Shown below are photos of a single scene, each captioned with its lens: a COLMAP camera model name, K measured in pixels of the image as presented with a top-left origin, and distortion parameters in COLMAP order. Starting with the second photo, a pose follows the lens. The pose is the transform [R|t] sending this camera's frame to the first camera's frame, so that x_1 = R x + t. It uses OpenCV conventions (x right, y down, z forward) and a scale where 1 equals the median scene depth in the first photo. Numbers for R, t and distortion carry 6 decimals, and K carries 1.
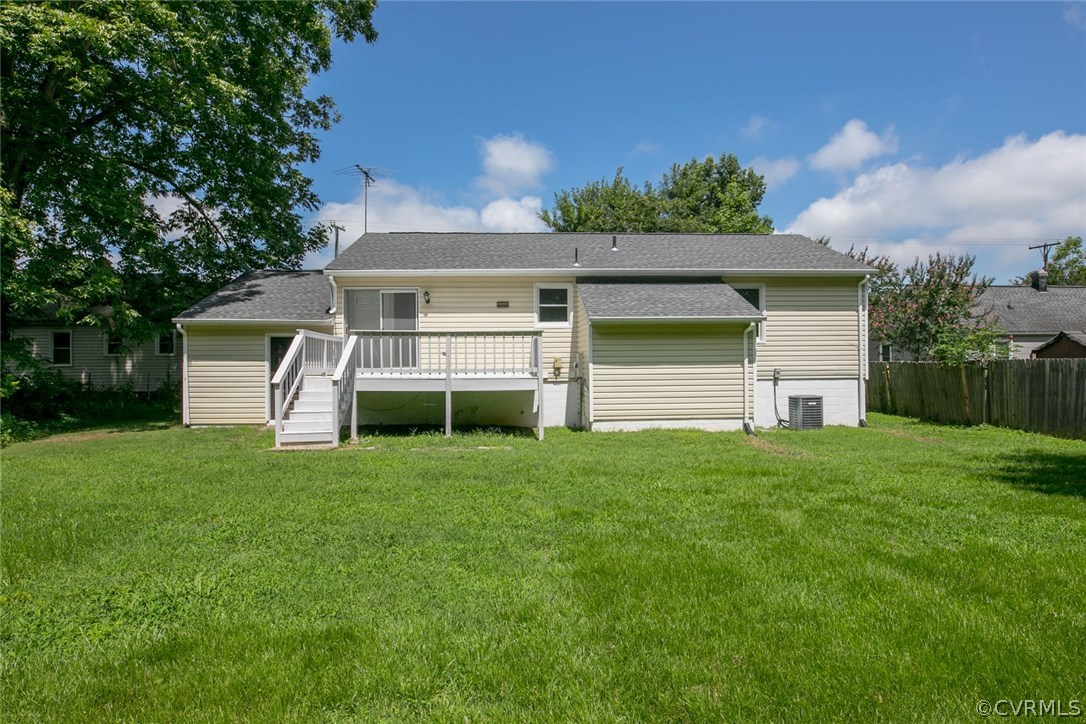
lens RADIAL K [[633.7, 0, 510.4], [0, 633.7, 366.3], [0, 0, 1]] dist [-0.023269, 0.000901]
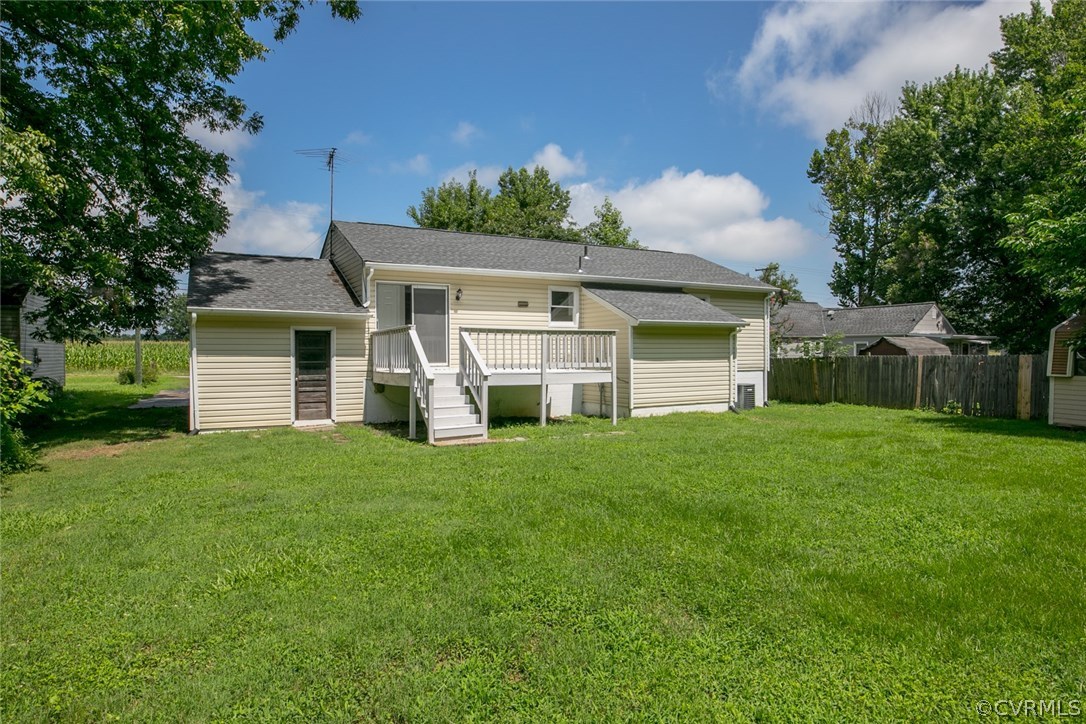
lens RADIAL K [[633.7, 0, 514.1], [0, 633.7, 374.6], [0, 0, 1]] dist [-0.023269, 0.000901]
pose [[0.904744, -0.011038, 0.425812, -0.489929], [0.001928, 0.999760, 0.021819, -0.001484], [-0.425951, -0.018919, 0.904549, 0.029967]]
